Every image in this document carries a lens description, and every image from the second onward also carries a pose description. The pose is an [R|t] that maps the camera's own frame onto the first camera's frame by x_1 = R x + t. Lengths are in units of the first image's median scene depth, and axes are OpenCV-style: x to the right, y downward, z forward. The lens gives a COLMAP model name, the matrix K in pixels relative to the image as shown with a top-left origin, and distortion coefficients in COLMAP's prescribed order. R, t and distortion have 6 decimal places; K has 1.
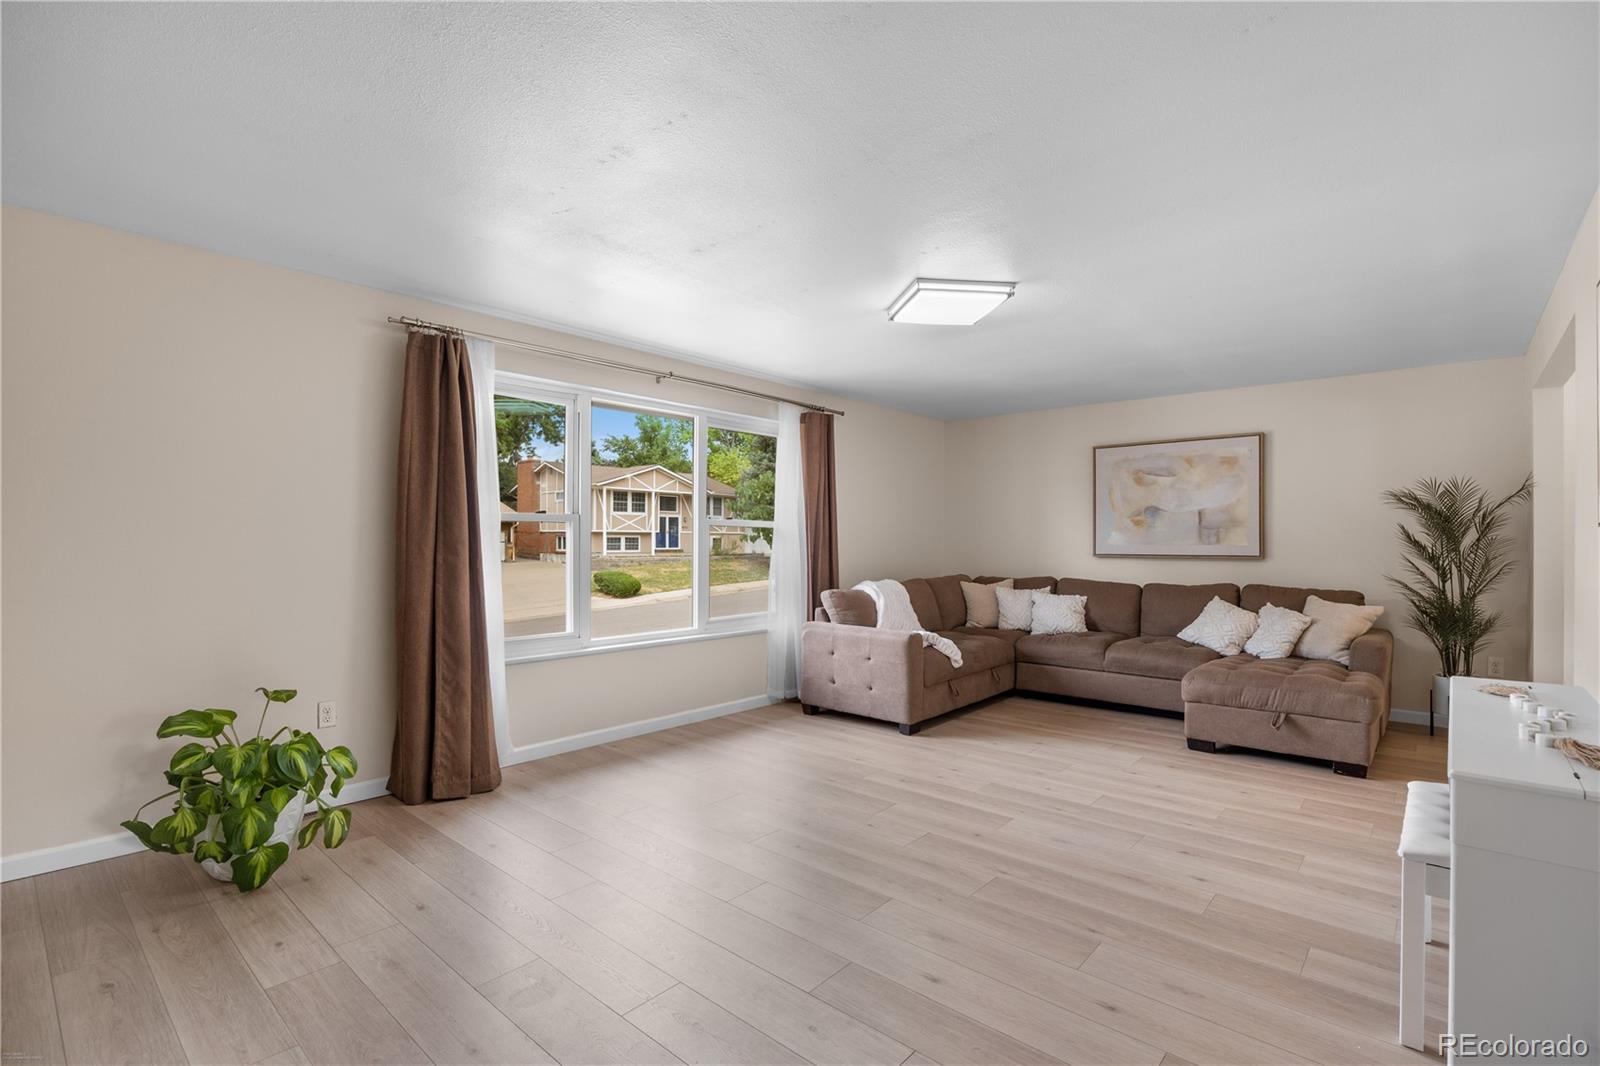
lens RADIAL K [[735.2, 0, 796.7], [0, 735.2, 540.9], [0, 0, 1]] dist [-0.005019, -0.000269]
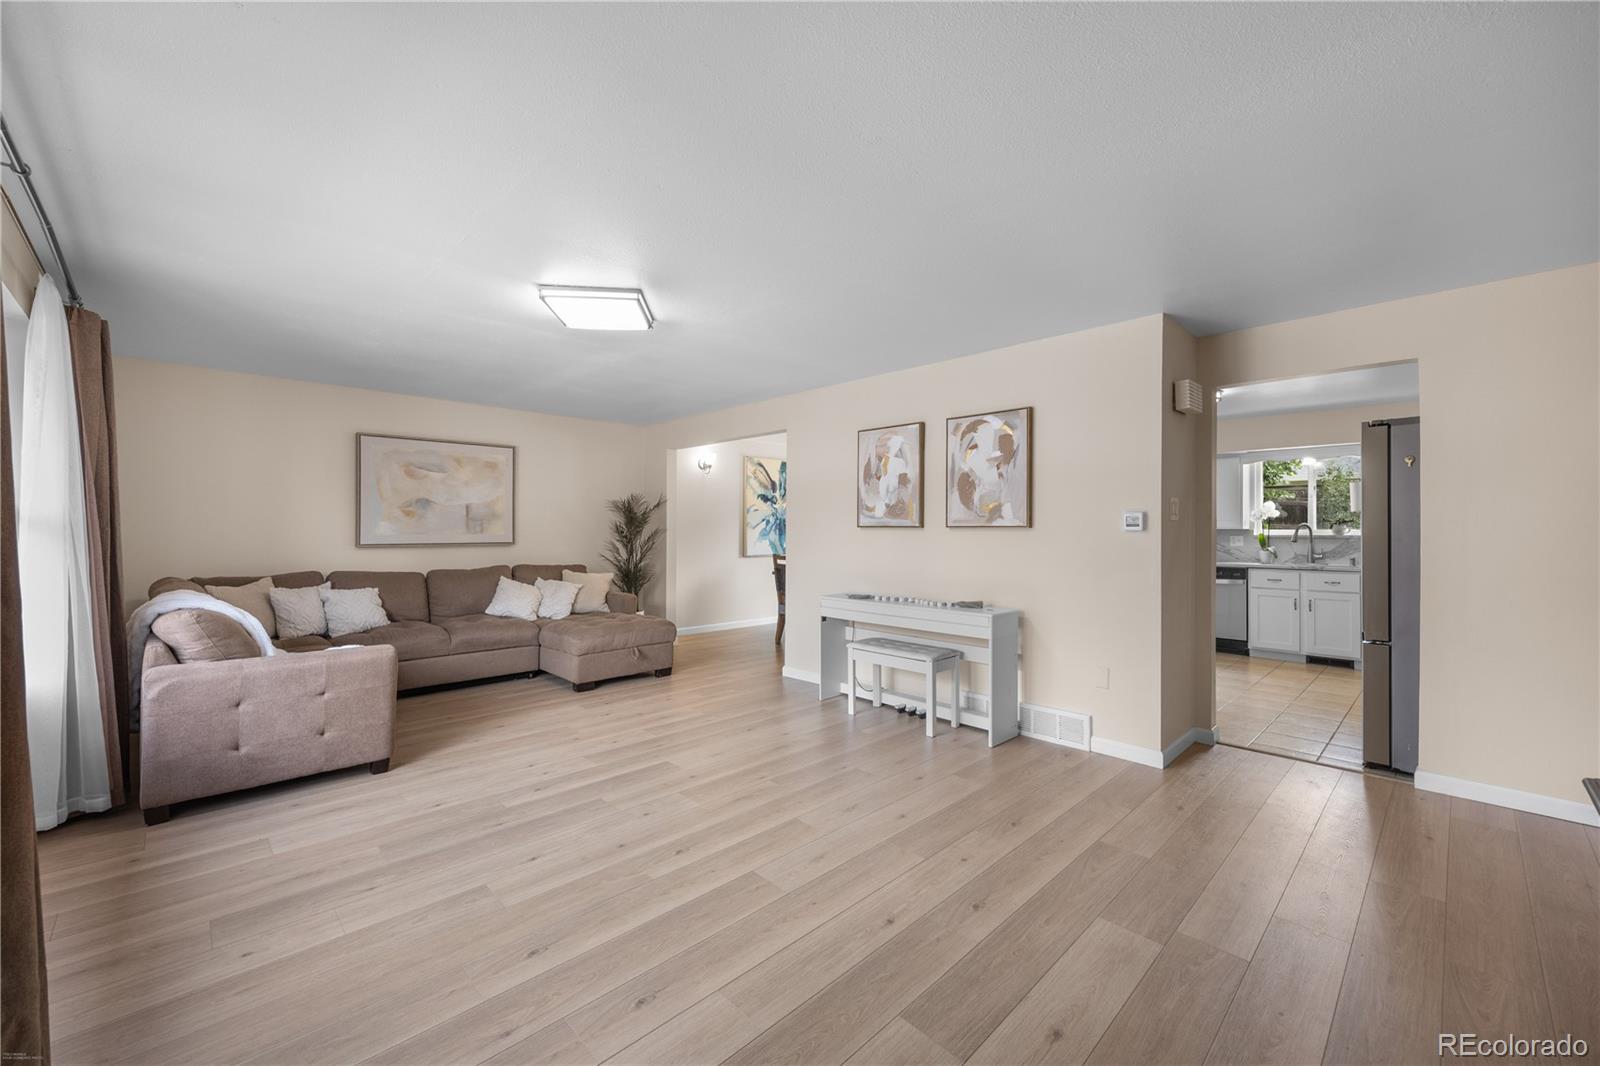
lens RADIAL K [[641.9, 0, 795.7], [0, 641.9, 526.8], [0, 0, 1]] dist [0.002163, 0.000392]
pose [[0.075889, 0.001212, 0.997115, -0.488357], [-0.002662, 0.999996, -0.001013, -0.007536], [-0.997113, -0.002577, 0.075892, 0.457837]]
